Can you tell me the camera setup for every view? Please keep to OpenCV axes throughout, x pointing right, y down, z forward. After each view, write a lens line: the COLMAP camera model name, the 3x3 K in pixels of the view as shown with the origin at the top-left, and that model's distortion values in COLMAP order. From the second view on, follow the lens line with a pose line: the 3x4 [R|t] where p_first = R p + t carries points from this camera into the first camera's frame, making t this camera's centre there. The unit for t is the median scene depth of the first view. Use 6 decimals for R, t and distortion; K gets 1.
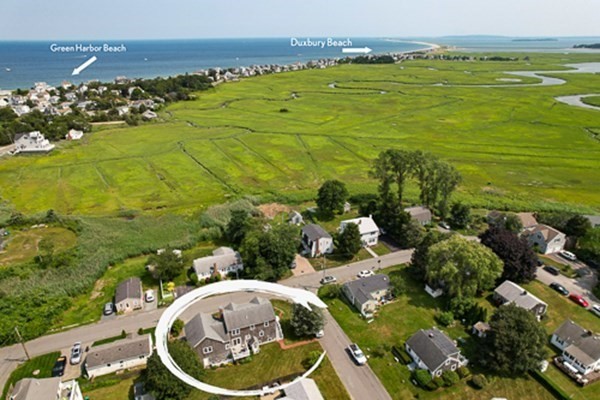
lens RADIAL K [[384.1, 0, 302.2], [0, 384.1, 200.1], [0, 0, 1]] dist [-0.074539, 0.065249]
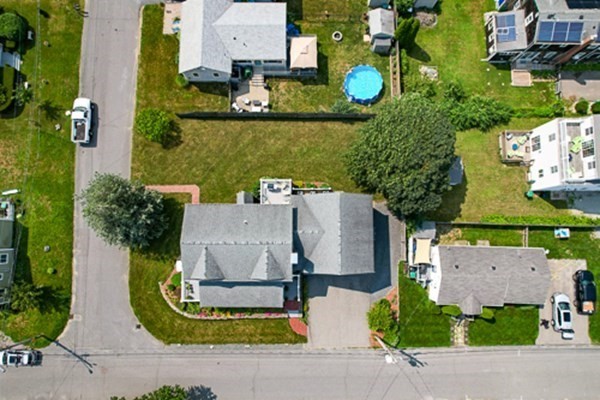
lens RADIAL K [[384.1, 0, 302.2], [0, 384.1, 200.1], [0, 0, 1]] dist [-0.074539, 0.065249]
pose [[-0.931041, -0.363362, 0.033618, -0.117425], [0.141497, -0.274563, 0.951101, -0.058403], [-0.336364, 0.890272, 0.307044, 0.444257]]
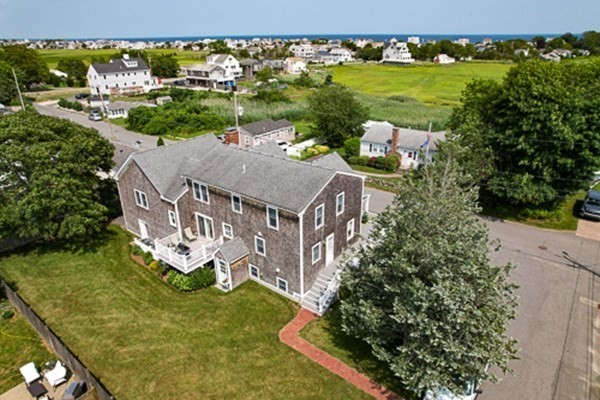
lens RADIAL K [[384.1, 0, 302.2], [0, 384.1, 200.1], [0, 0, 1]] dist [-0.074539, 0.065249]
pose [[0.509080, 0.343504, -0.789204, 0.072952], [-0.336477, 0.923370, 0.184855, 0.139256], [0.792225, 0.171443, 0.585650, 0.466930]]
